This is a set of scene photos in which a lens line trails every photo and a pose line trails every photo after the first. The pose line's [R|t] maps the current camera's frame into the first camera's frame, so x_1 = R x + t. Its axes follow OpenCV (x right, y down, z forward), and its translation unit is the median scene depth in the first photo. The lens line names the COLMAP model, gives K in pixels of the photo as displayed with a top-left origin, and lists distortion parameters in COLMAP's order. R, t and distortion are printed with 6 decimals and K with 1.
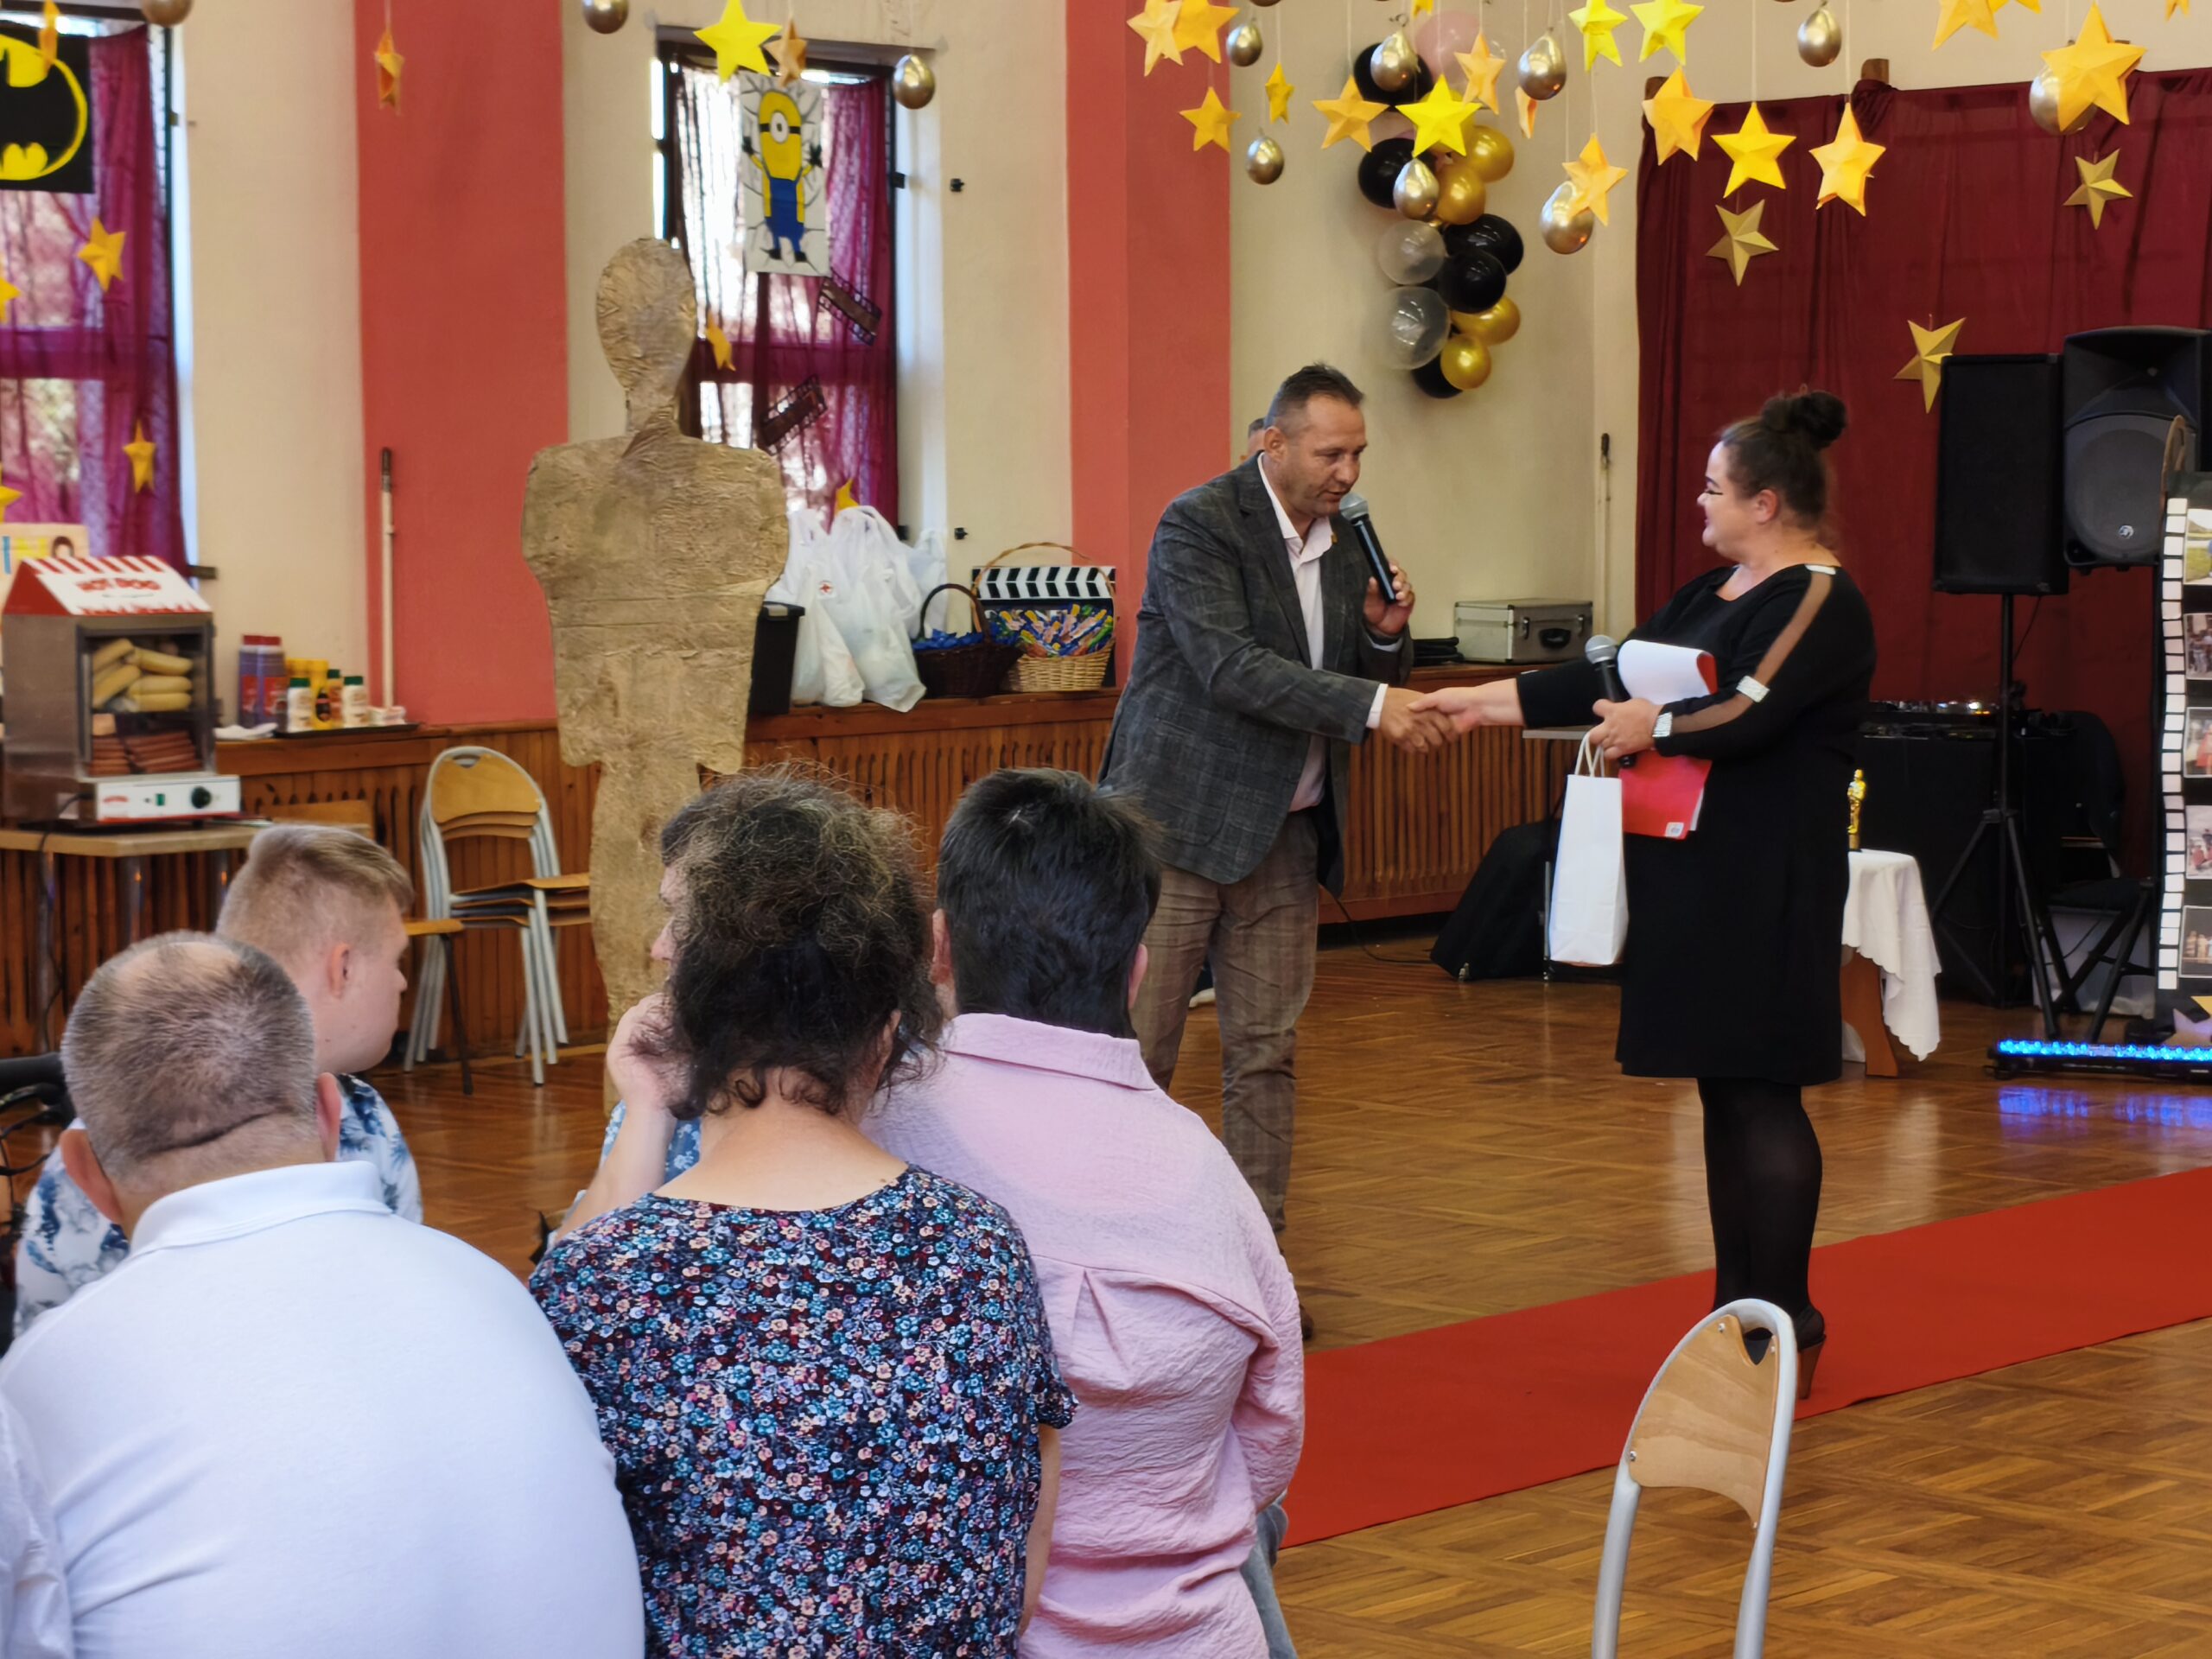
lens RADIAL K [[4957.0, 0, 1067.5], [0, 4957.0, 801.5], [0, 0, 1]] dist [0.094225, 0.000000]
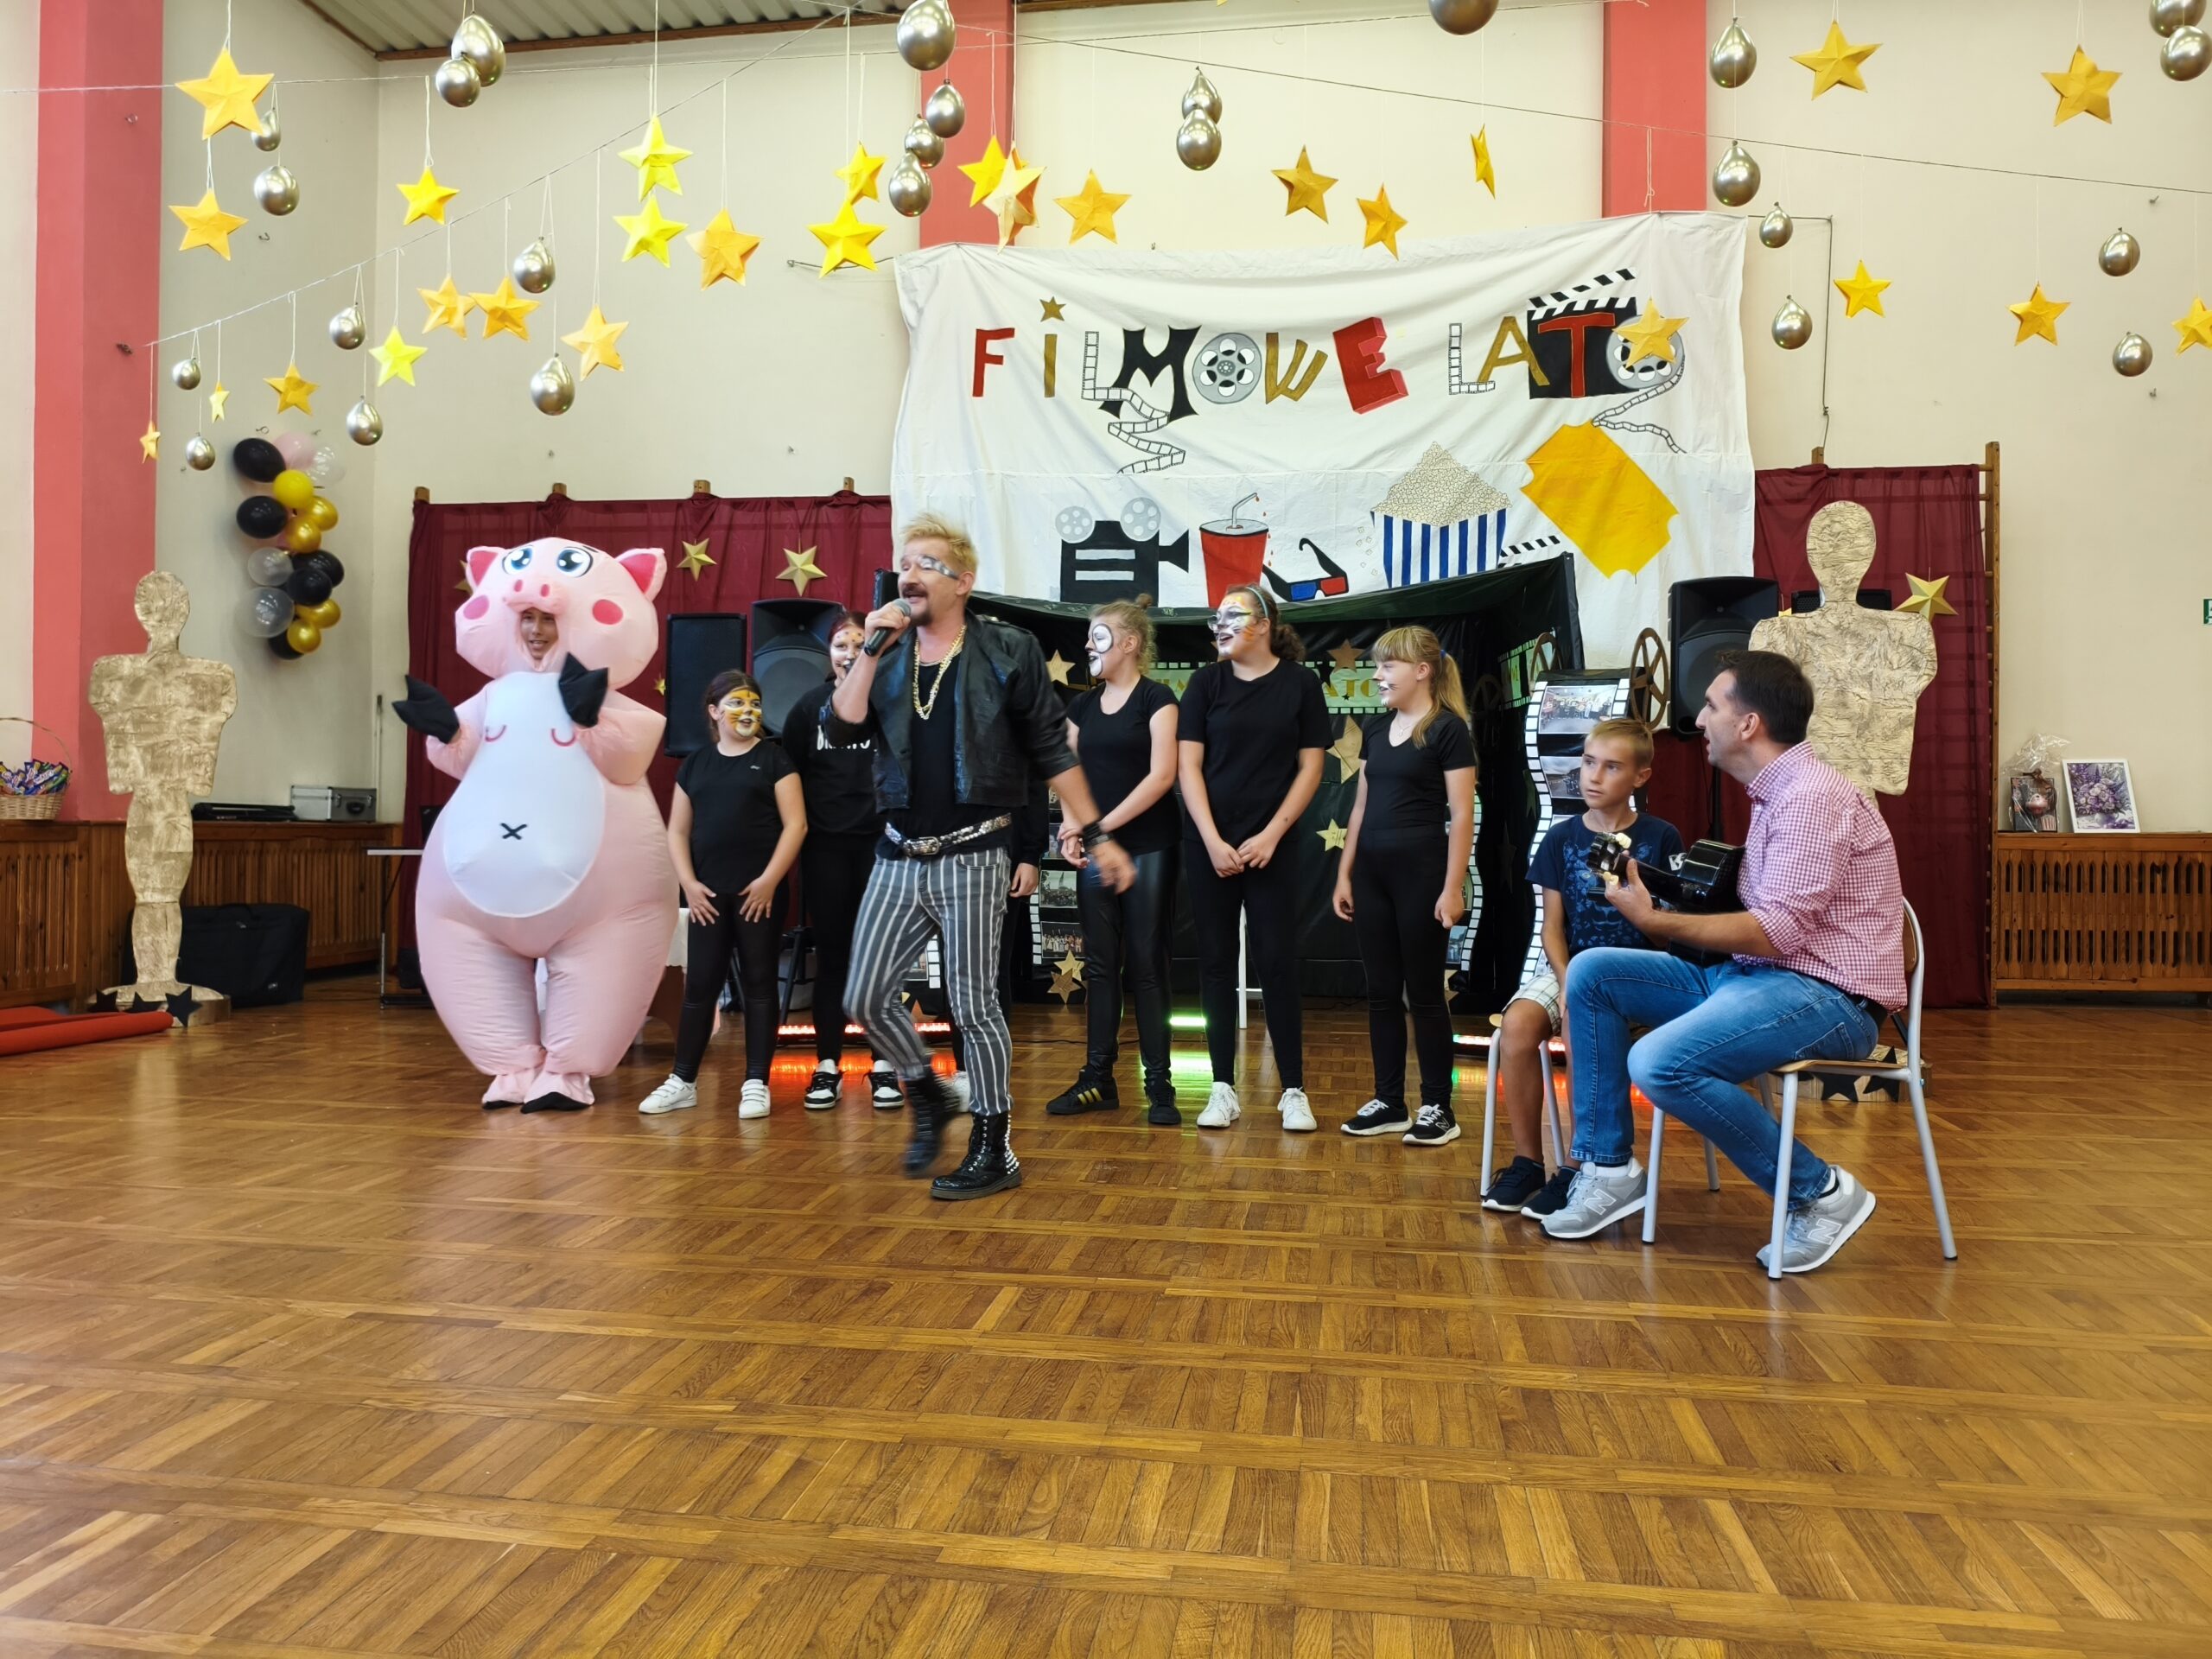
lens RADIAL K [[1753.1, 0, 1122.1], [0, 1753.1, 808.9], [0, 0, 1]] dist [0.056498, -0.104088]
pose [[0.831743, 0.016753, 0.554907, -0.023498], [0.026422, 0.997217, -0.069711, 0.020890], [-0.554531, 0.072643, 0.828986, 0.465970]]
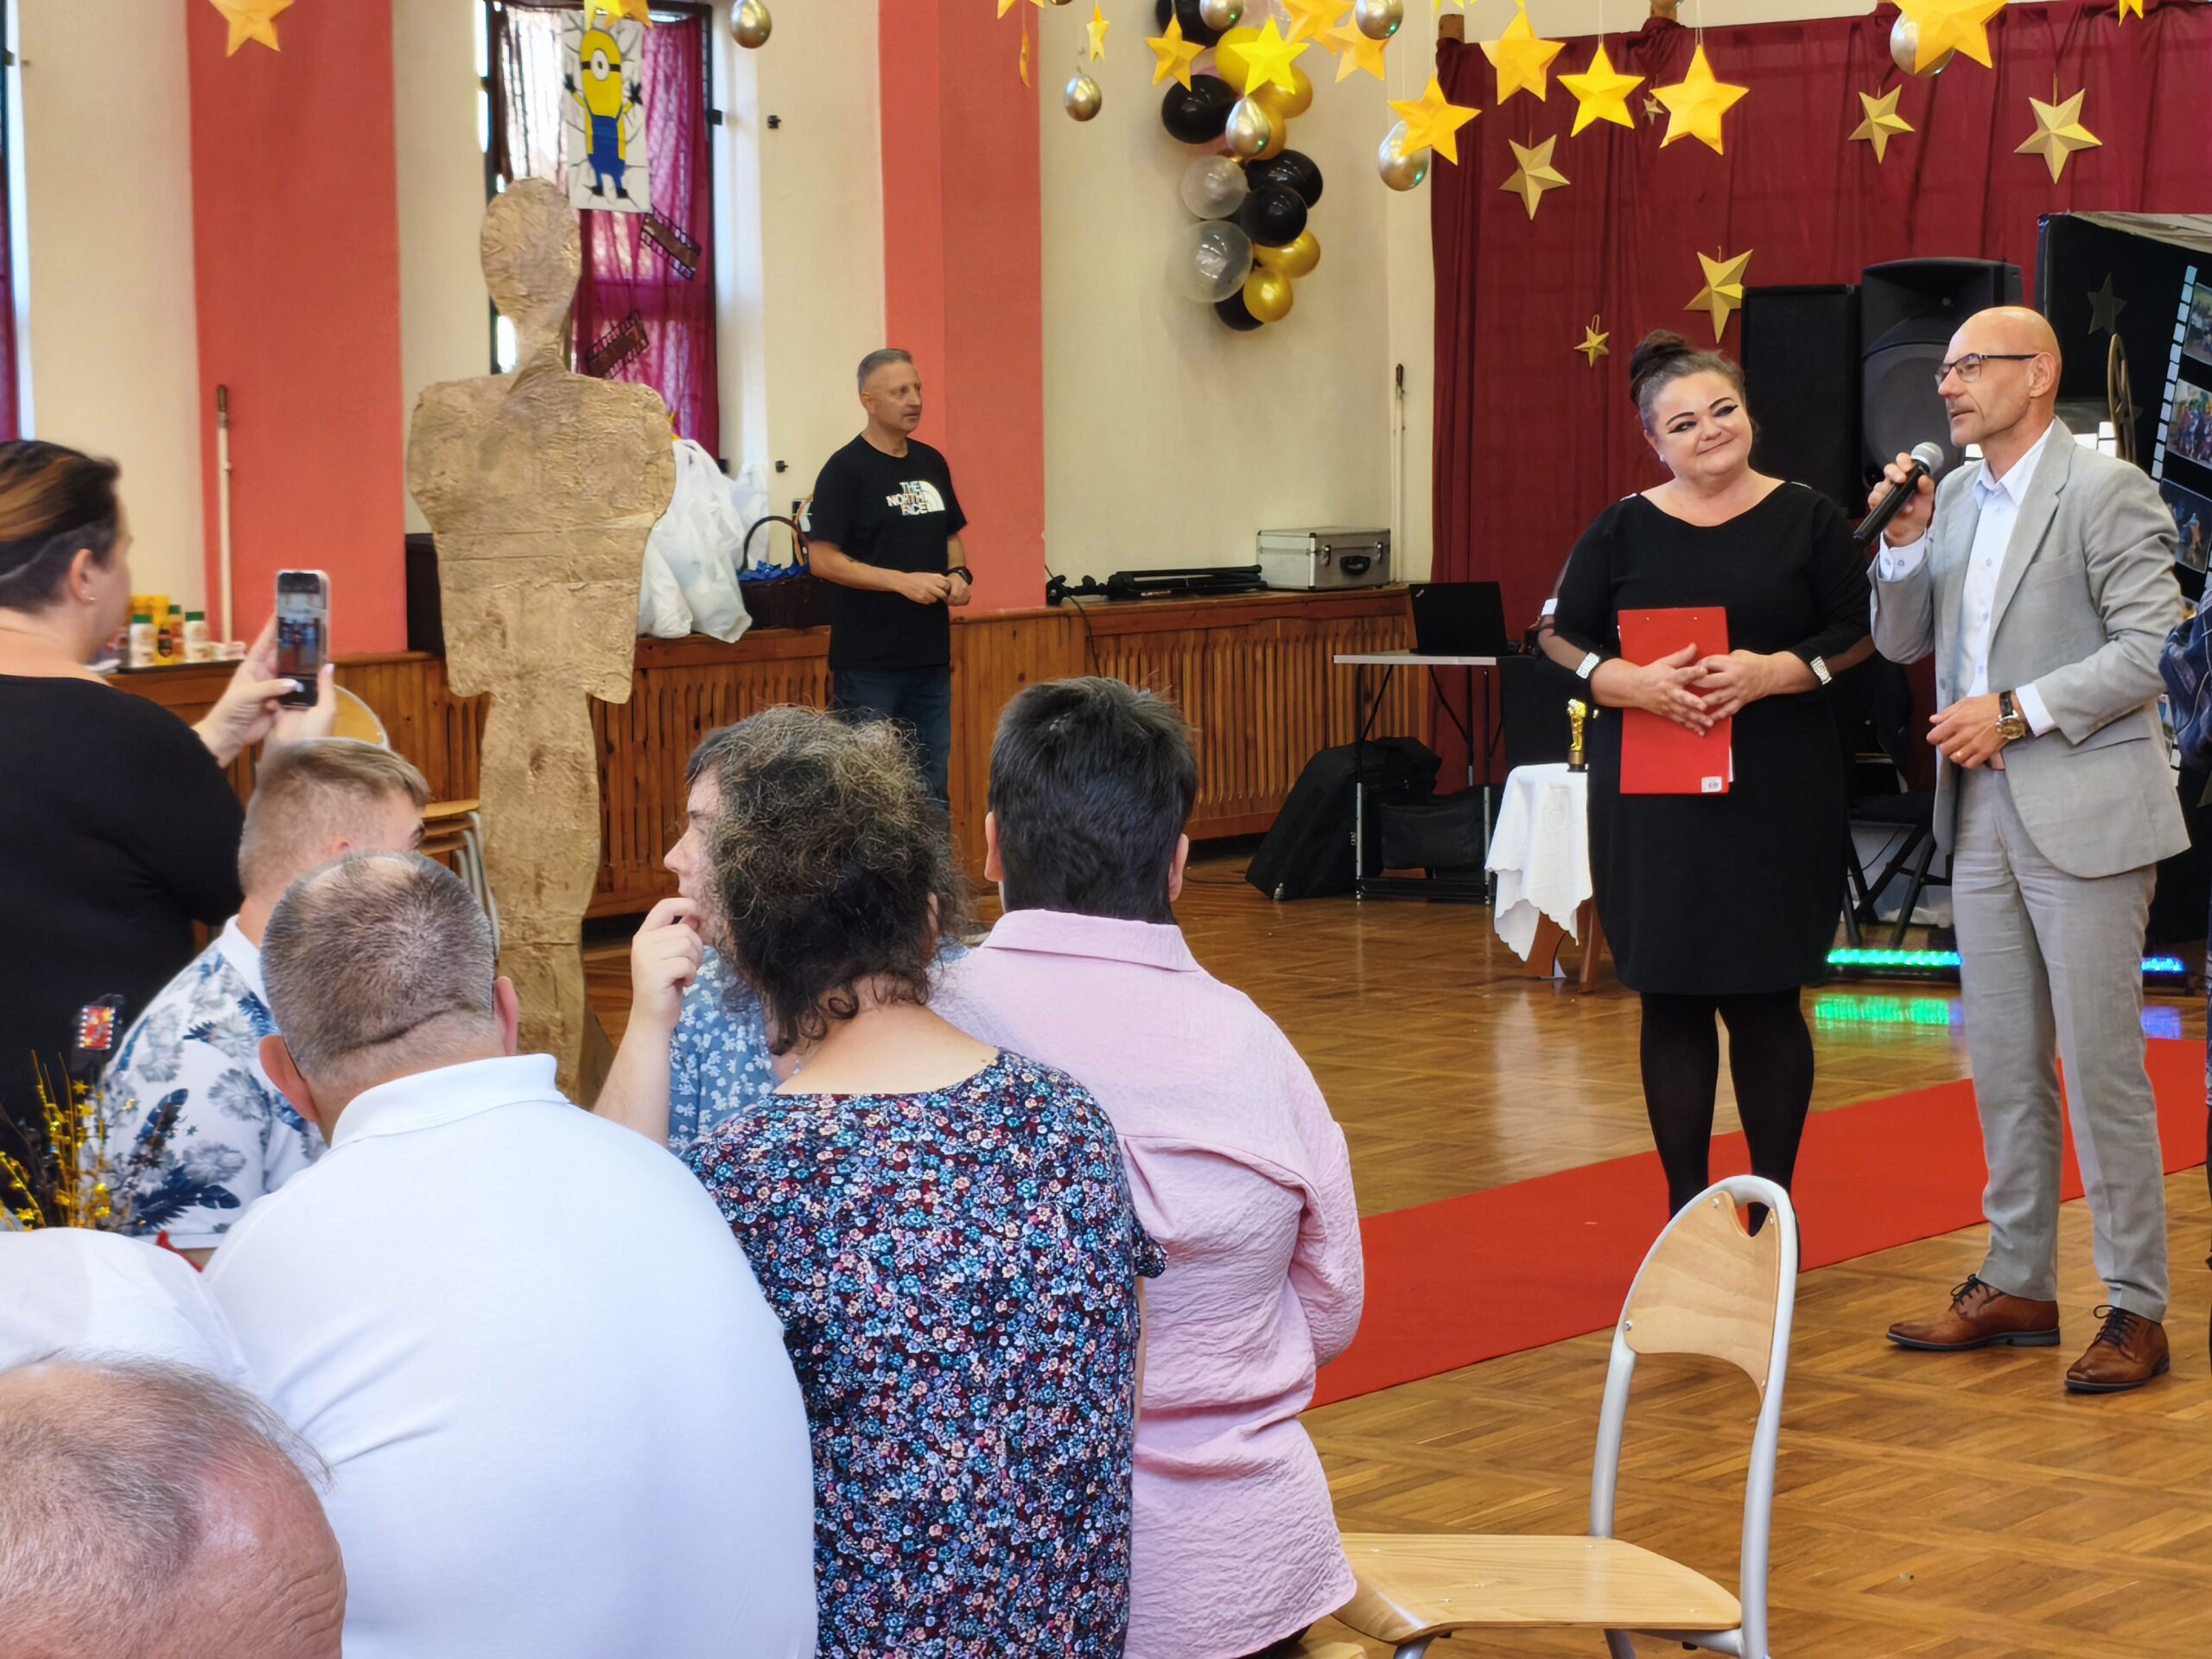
lens RADIAL K [[4957.0, 0, 1099.5], [0, 4957.0, 843.8], [0, 0, 1]] dist [0.094225, 0.000000]
pose [[0.998140, -0.011188, 0.059925, -0.021048], [0.009841, 0.999693, 0.022731, 0.000882], [-0.060161, -0.022099, 0.997944, -0.022486]]
